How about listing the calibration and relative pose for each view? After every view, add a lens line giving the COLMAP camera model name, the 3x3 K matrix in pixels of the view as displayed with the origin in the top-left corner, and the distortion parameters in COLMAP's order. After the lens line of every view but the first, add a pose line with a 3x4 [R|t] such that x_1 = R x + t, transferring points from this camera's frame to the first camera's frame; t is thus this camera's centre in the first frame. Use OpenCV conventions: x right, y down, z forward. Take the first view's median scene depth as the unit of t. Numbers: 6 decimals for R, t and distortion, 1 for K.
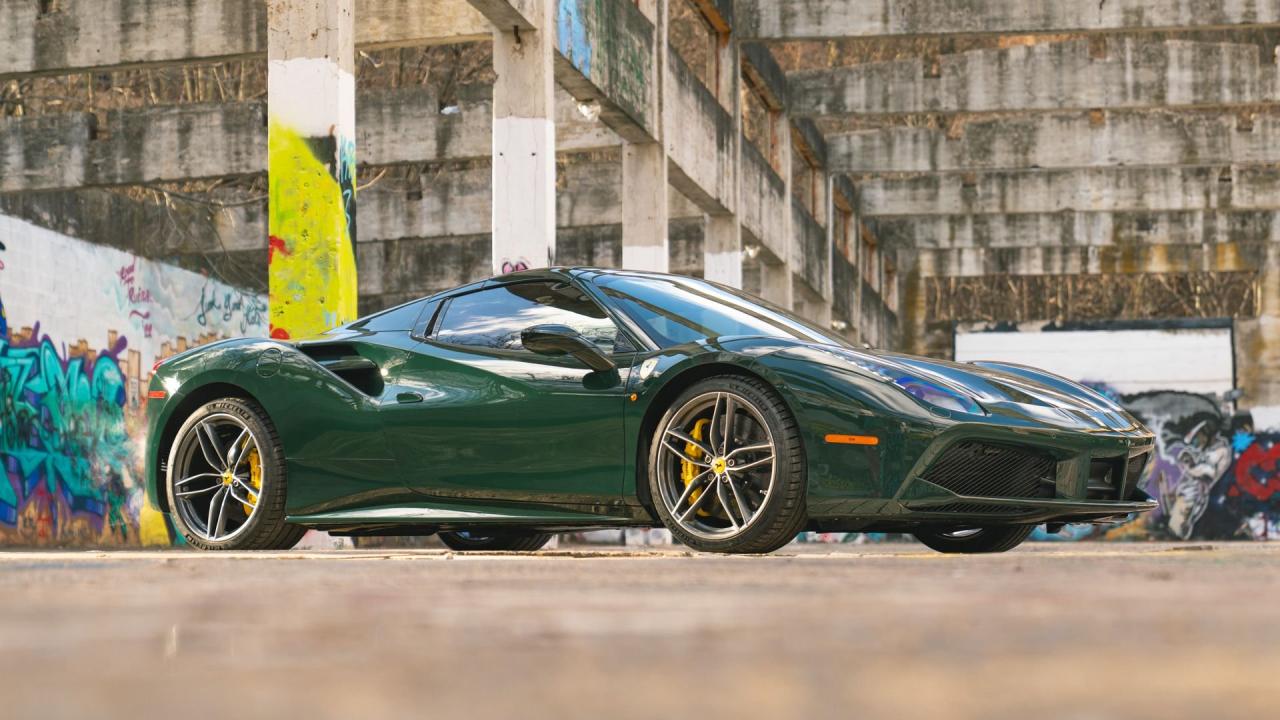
lens RADIAL K [[2780.1, 0, 685.1], [0, 2780.1, 465.3], [0, 0, 1]] dist [0.050891, 0.051854]
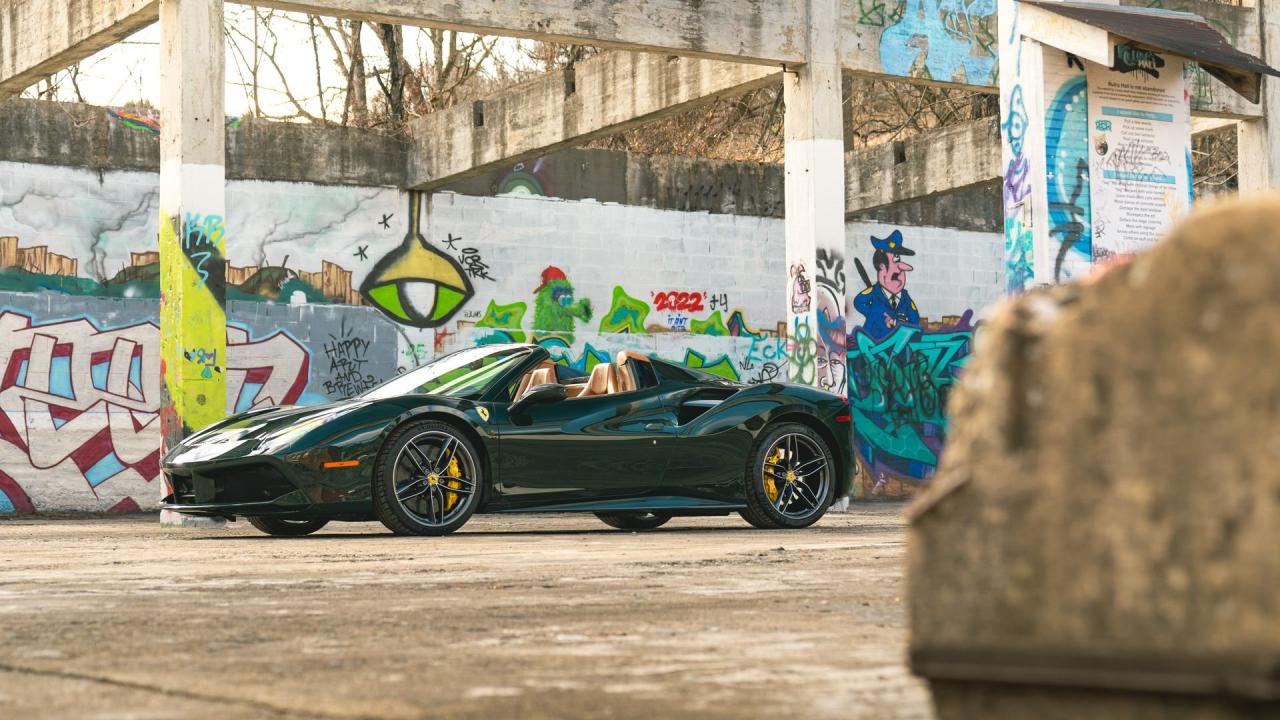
lens RADIAL K [[2465.7, 0, 767.0], [0, 2465.7, 315.4], [0, 0, 1]] dist [0.017414, 0.020587]
pose [[0.712618, -0.053264, -0.699527, 0.282465], [0.031002, 0.998531, -0.044448, -0.002818], [0.700867, 0.009988, 0.713222, 0.111551]]
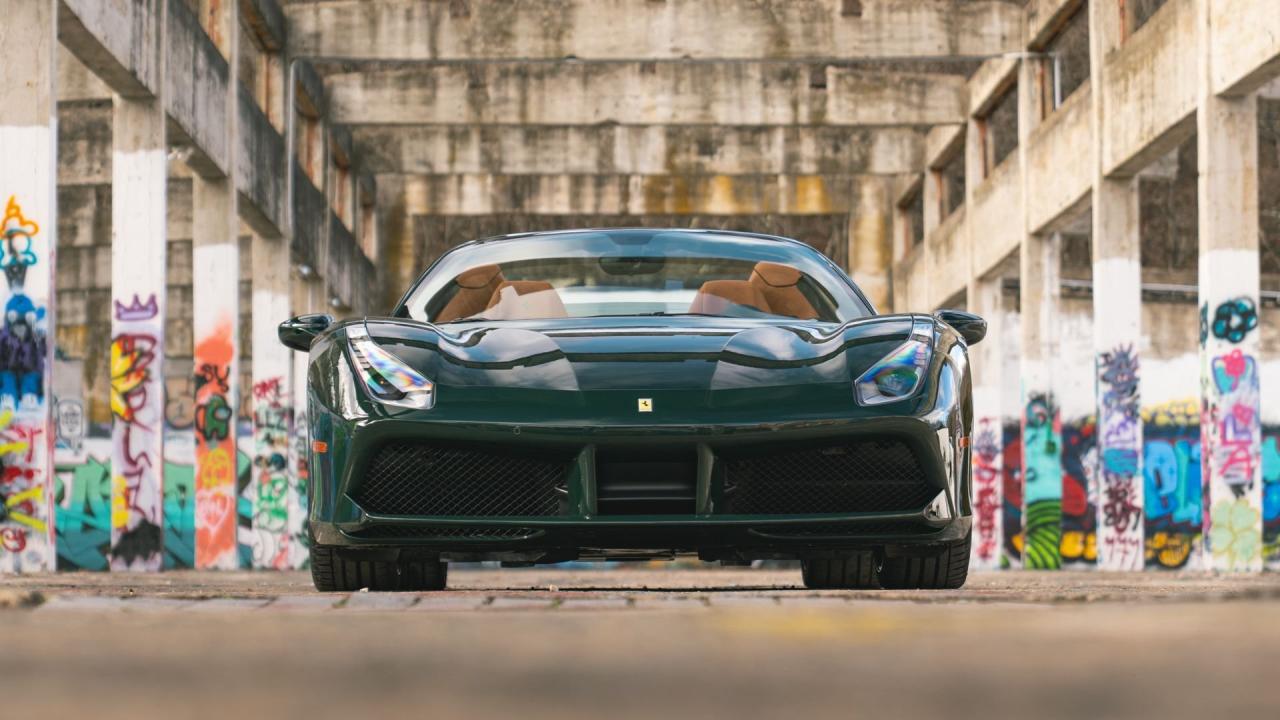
lens RADIAL K [[3495.0, 0, 562.1], [0, 3495.0, 322.7], [0, 0, 1]] dist [0.047890, 0.358157]
pose [[0.990995, 0.014938, 0.133065, 0.001758], [-0.009258, 0.999024, -0.043198, 0.002055], [-0.133581, 0.041577, 0.990165, 0.083090]]
